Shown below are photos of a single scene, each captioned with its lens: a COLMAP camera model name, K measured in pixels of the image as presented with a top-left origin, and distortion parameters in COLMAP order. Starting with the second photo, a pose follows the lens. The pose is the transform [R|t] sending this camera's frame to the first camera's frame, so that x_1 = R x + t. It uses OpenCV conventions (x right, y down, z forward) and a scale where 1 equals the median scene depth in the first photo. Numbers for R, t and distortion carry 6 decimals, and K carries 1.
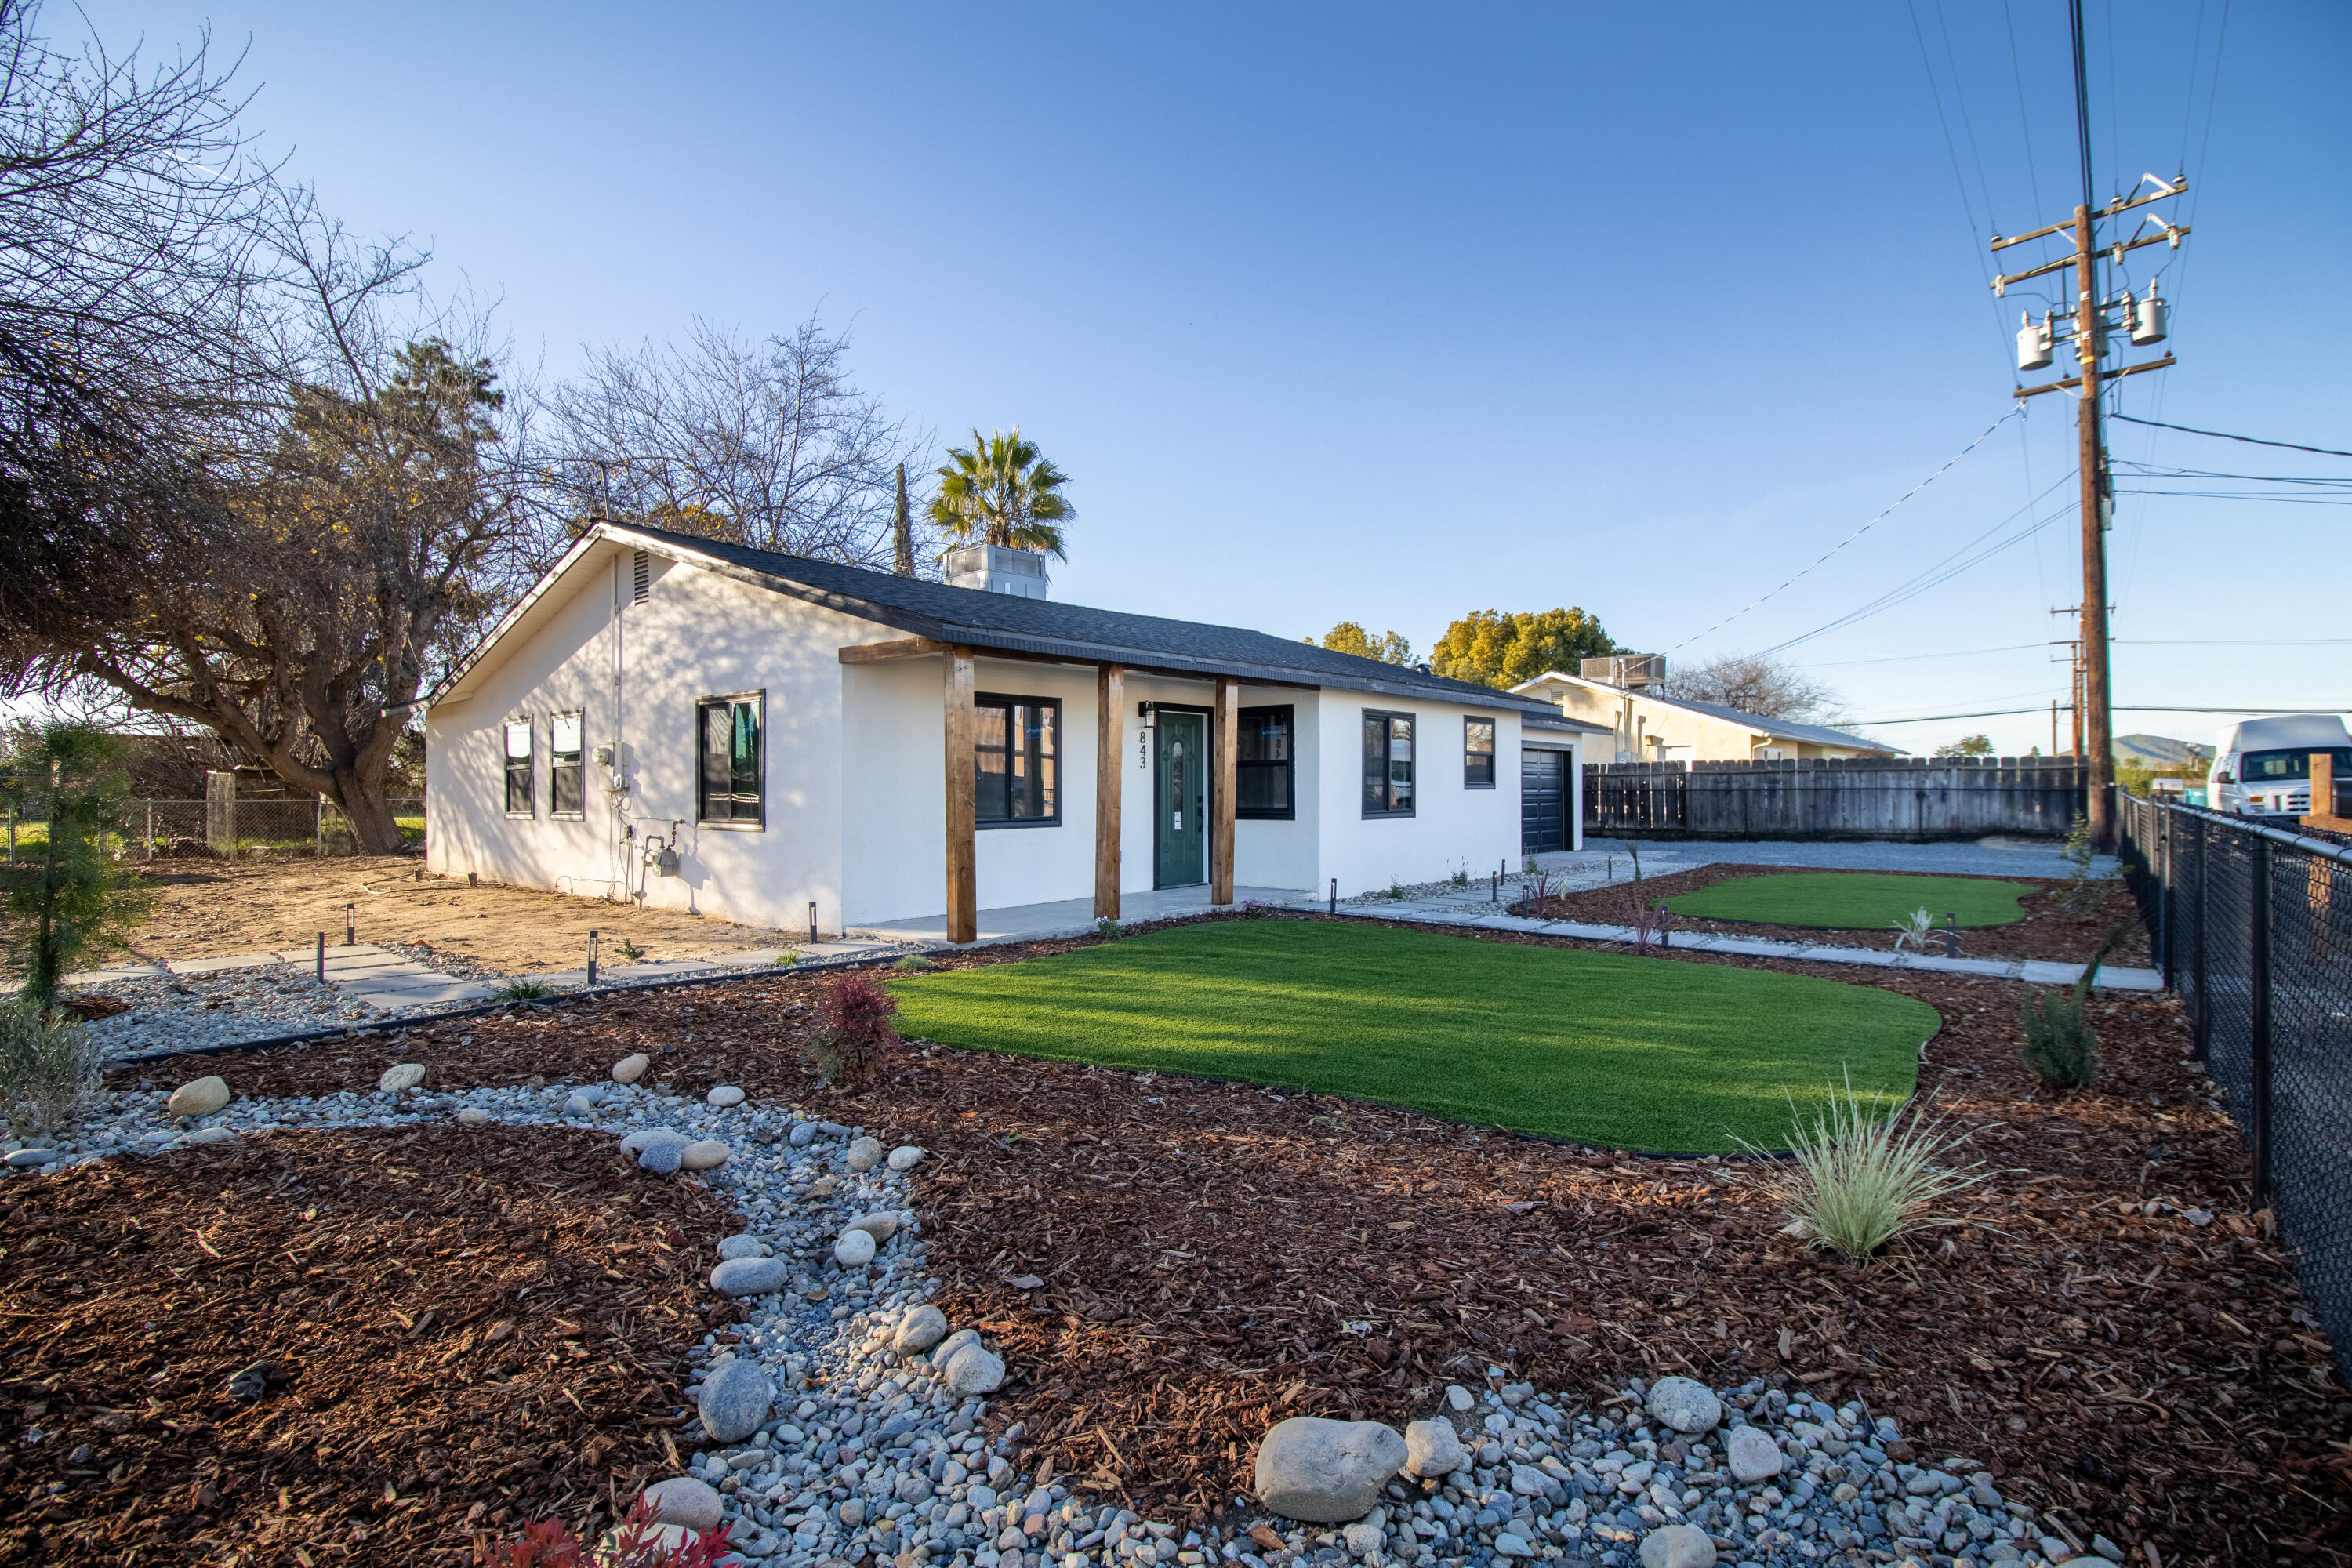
lens RADIAL K [[1133.4, 0, 1180.1], [0, 1133.4, 789.7], [0, 0, 1]] dist [-0.010697, -0.000932]
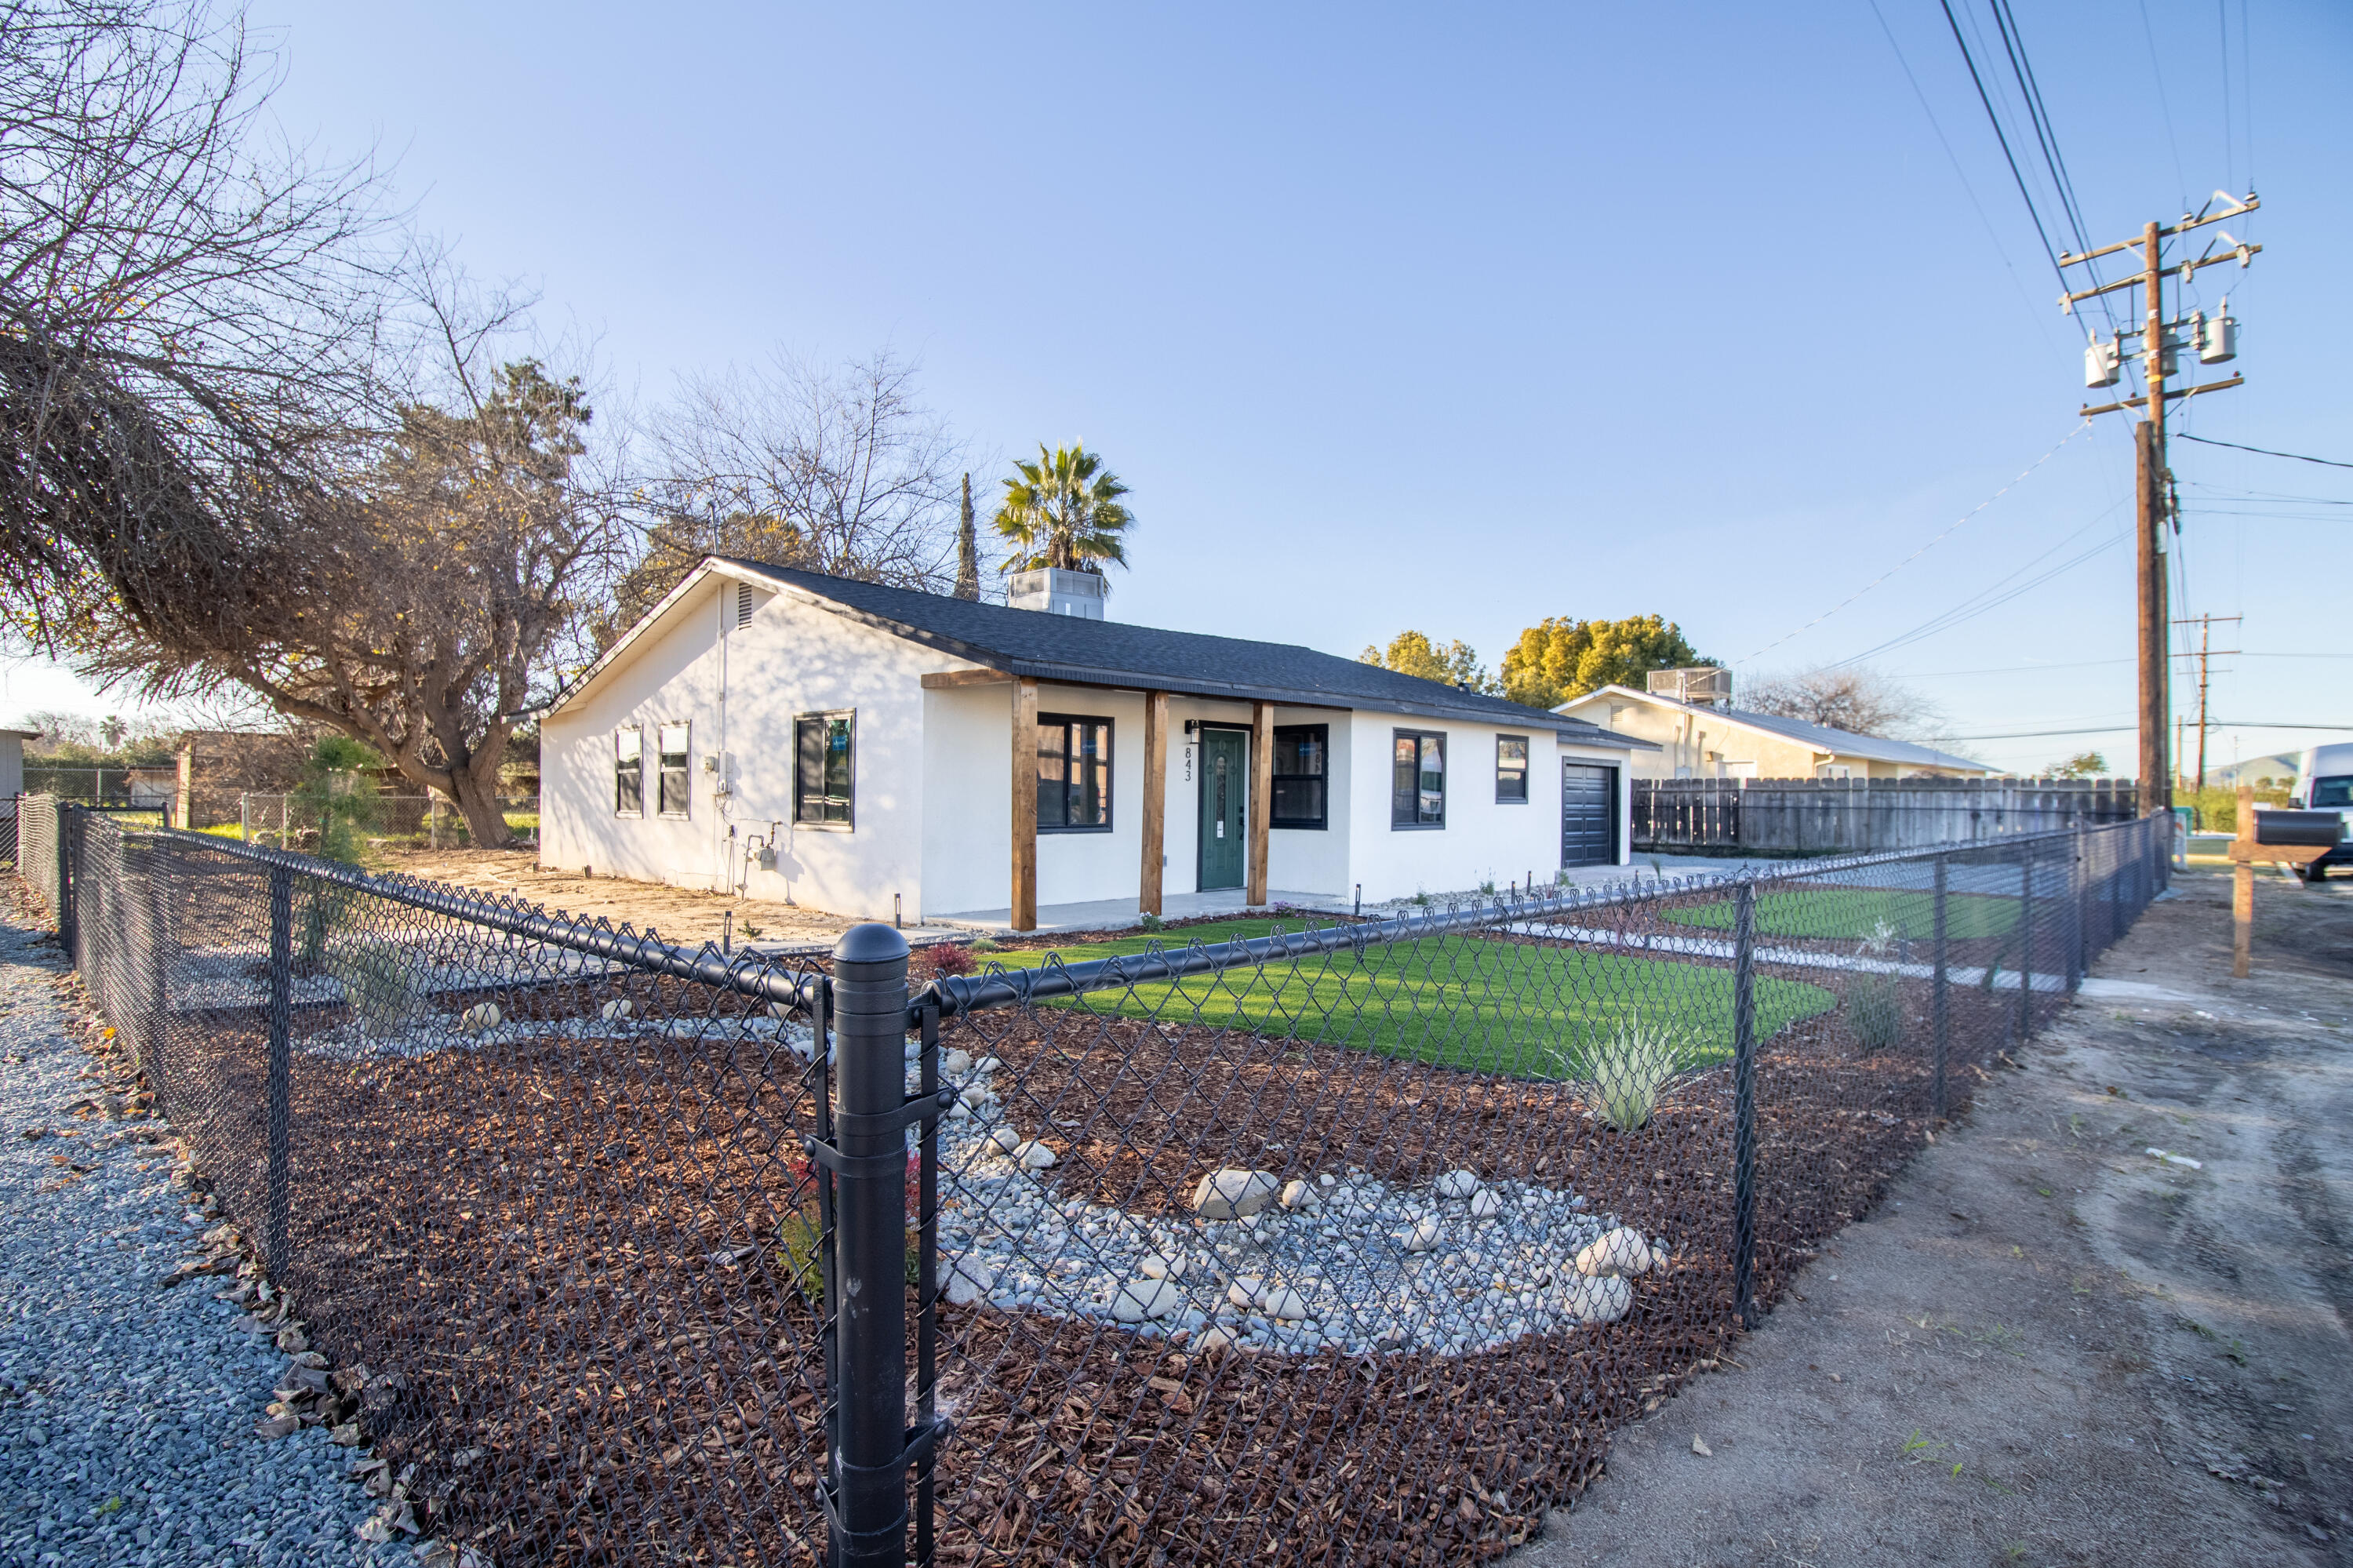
lens RADIAL K [[1178.2, 0, 1176.5], [0, 1178.2, 784.0], [0, 0, 1]] dist [0.000446, 0.000899]
pose [[0.998210, 0.014262, -0.058087, 0.015014], [-0.014876, 0.999838, -0.010137, -0.002758], [0.057933, 0.010983, 0.998260, -0.094133]]
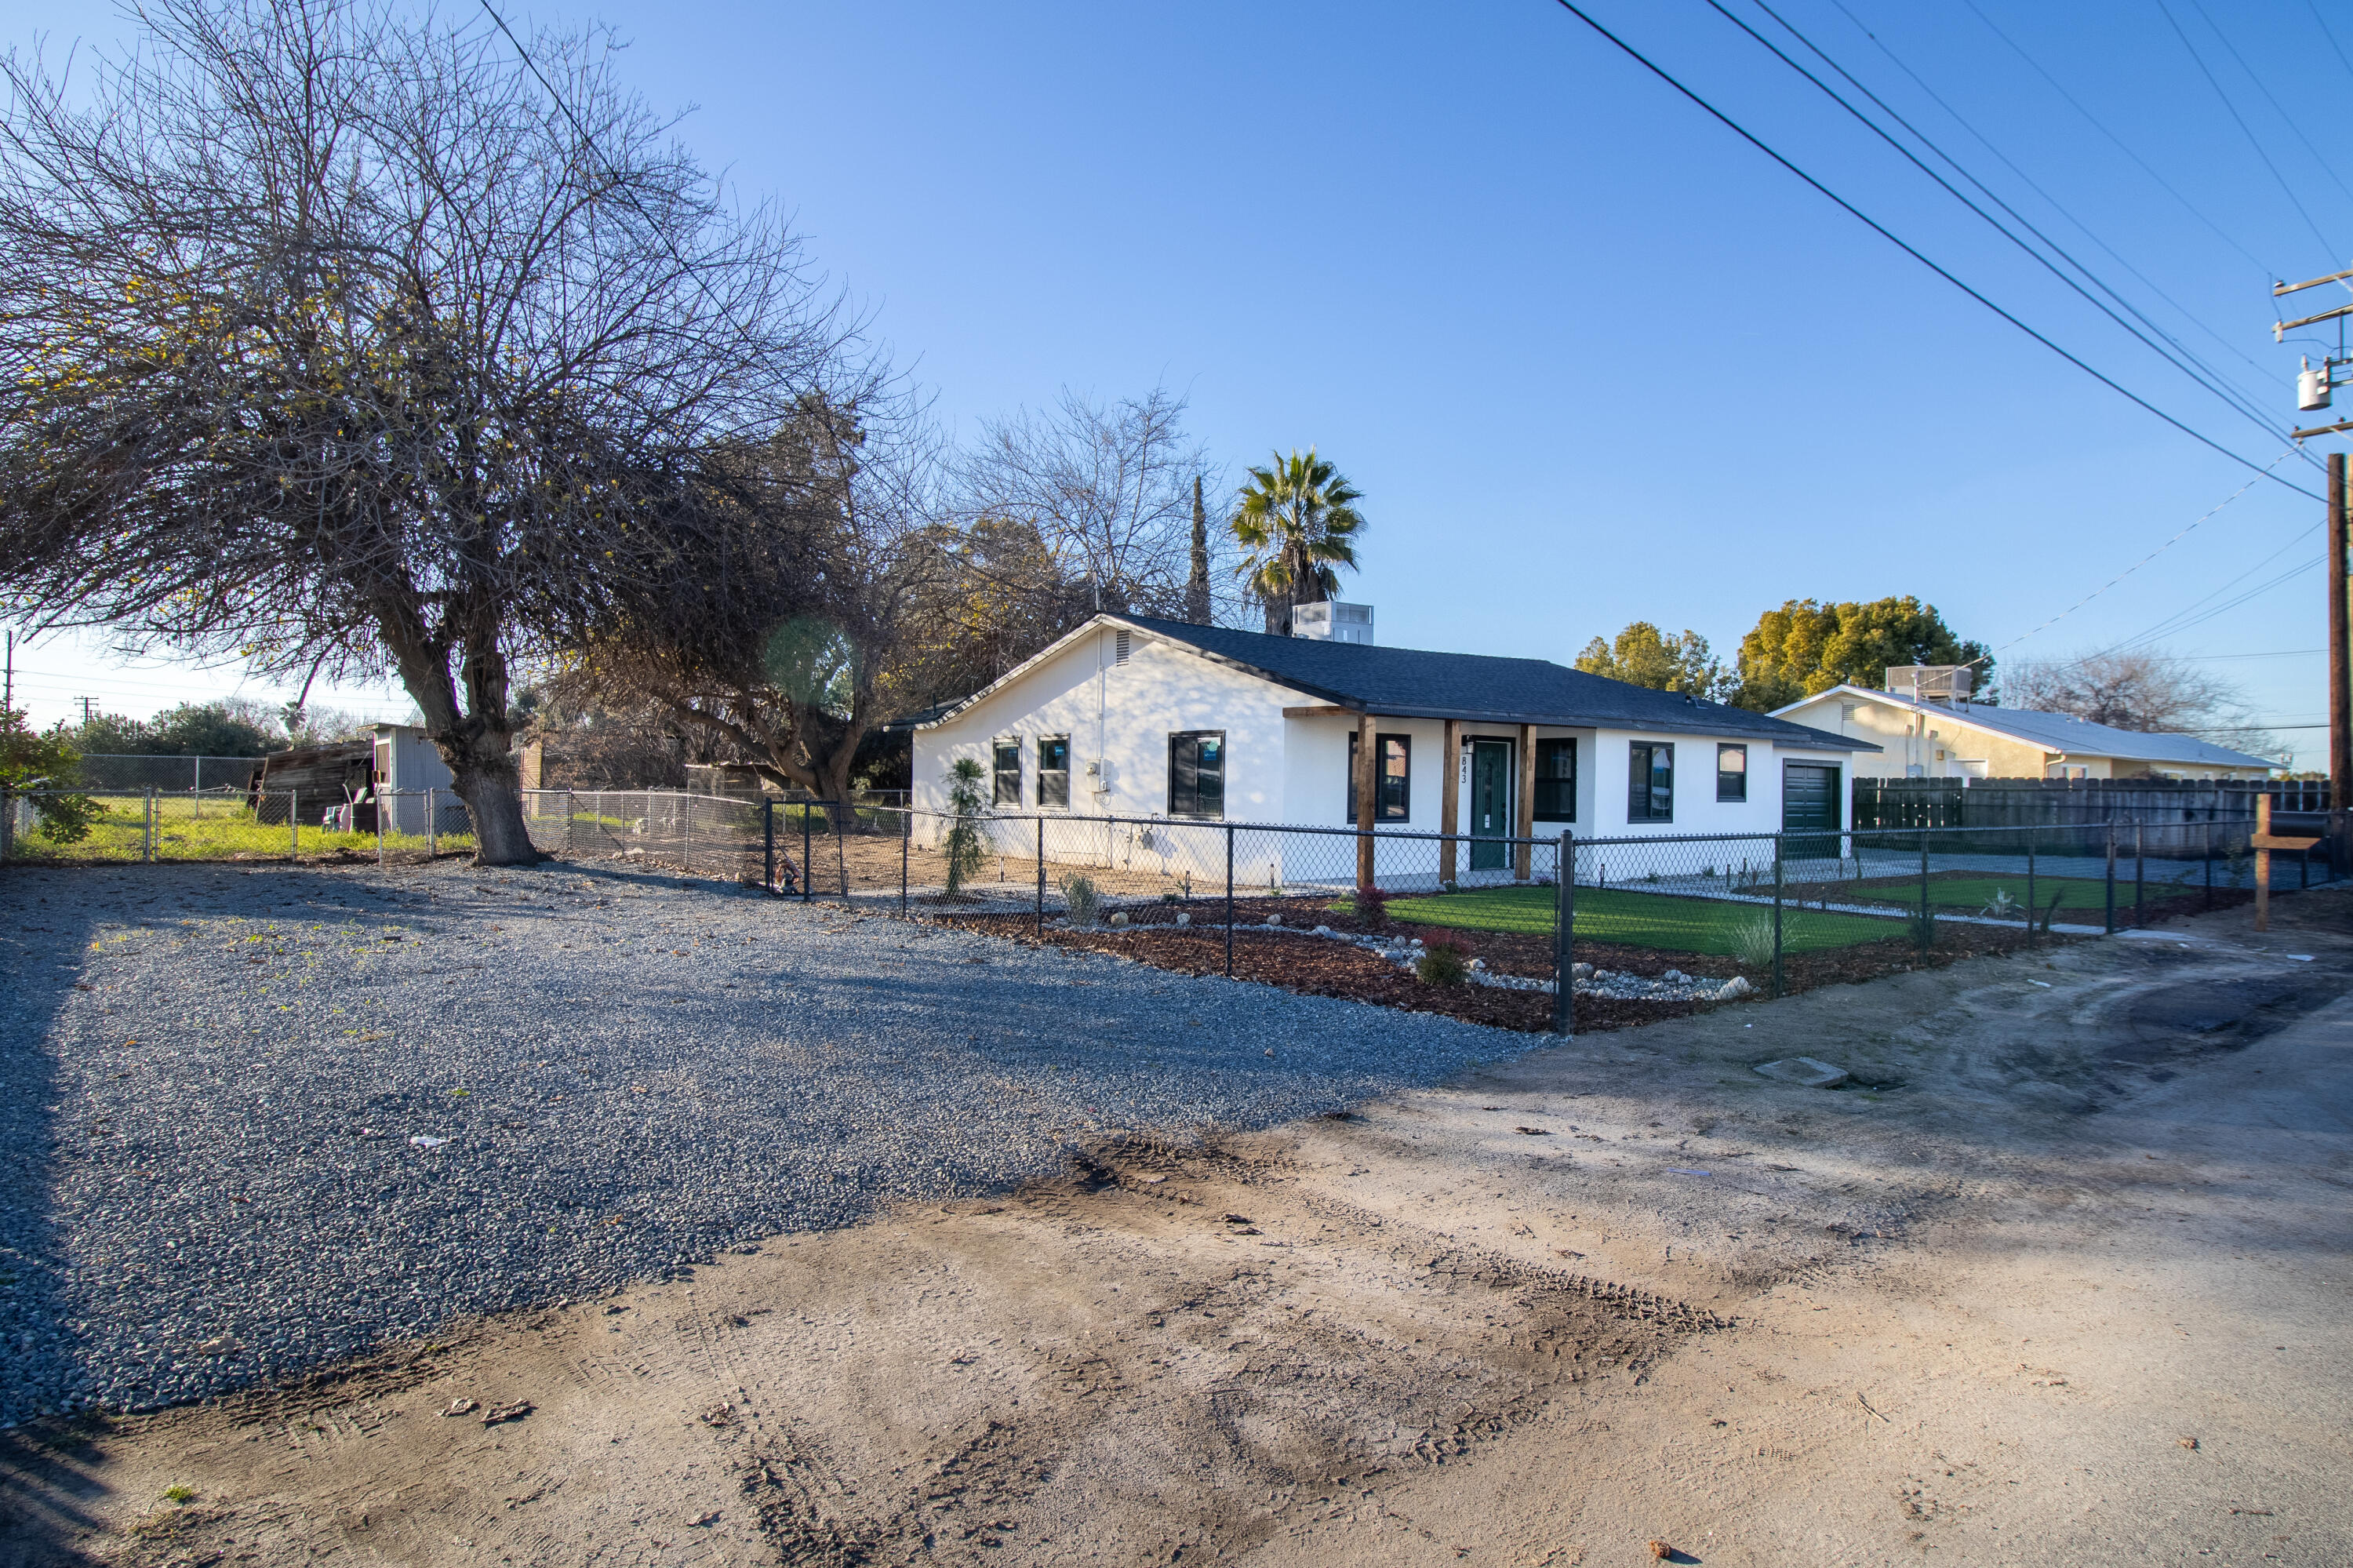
lens RADIAL K [[1302.9, 0, 1224.8], [0, 1302.9, 771.5], [0, 0, 1]] dist [-0.002127, -0.001337]
pose [[0.985715, 0.016934, -0.167568, -0.036857], [-0.018949, 0.999766, -0.010437, -0.007088], [0.167352, 0.013464, 0.985805, -0.423652]]
